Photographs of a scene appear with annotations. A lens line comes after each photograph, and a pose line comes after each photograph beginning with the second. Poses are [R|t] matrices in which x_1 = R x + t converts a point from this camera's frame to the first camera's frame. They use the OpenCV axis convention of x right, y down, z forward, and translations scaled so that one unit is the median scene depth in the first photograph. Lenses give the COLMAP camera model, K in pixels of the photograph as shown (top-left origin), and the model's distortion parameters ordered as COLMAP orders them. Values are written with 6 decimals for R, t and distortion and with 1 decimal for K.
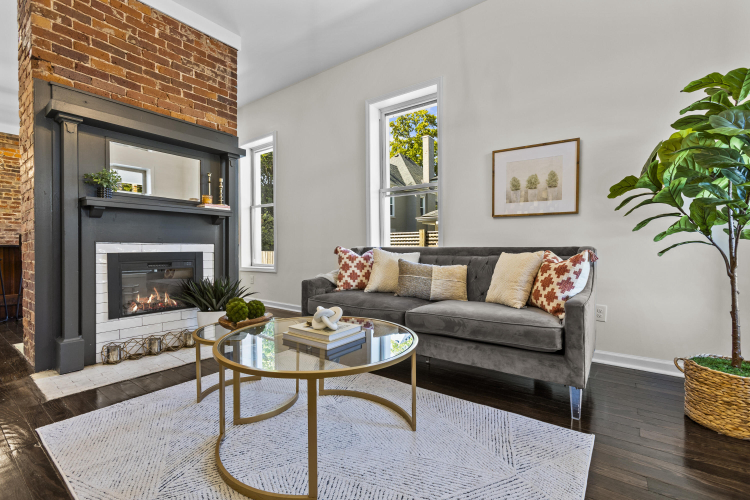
lens RADIAL K [[339.7, 0, 367.1], [0, 339.7, 250.7], [0, 0, 1]] dist [-0.014639, 0.010524]
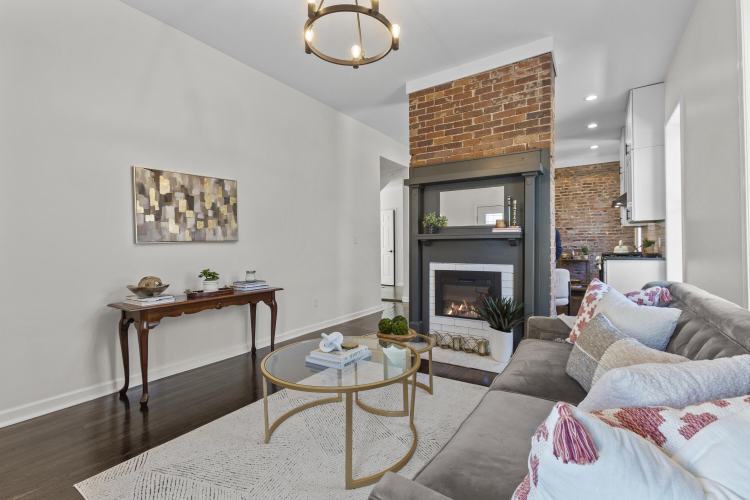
lens RADIAL K [[341.4, 0, 368.5], [0, 341.4, 242.7], [0, 0, 1]] dist [-0.000362, 0.000092]
pose [[0.057364, -0.010152, -0.998302, 0.597333], [0.000161, 0.999948, -0.010159, -0.081188], [0.998353, 0.000422, 0.057363, 0.538982]]
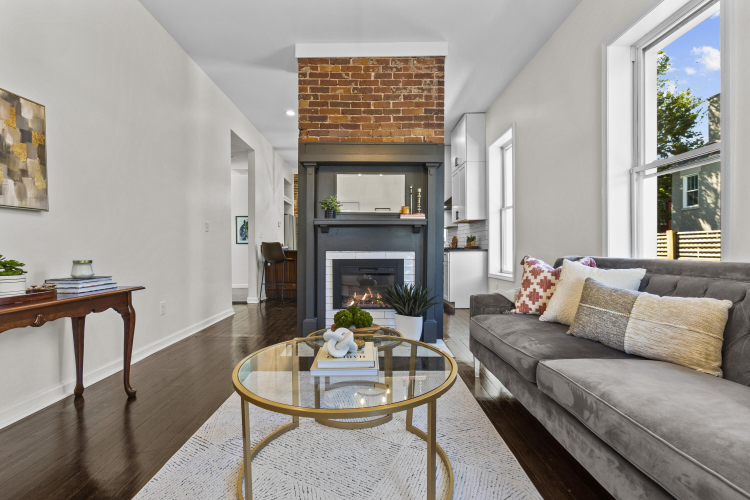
lens RADIAL K [[339.7, 0, 367.1], [0, 339.7, 250.7], [0, 0, 1]] dist [-0.014639, 0.010524]
pose [[0.603705, 0.003730, -0.797199, 0.326023], [-0.006720, 0.999977, -0.000410, -0.022265], [0.797179, 0.005605, 0.603717, 0.258199]]
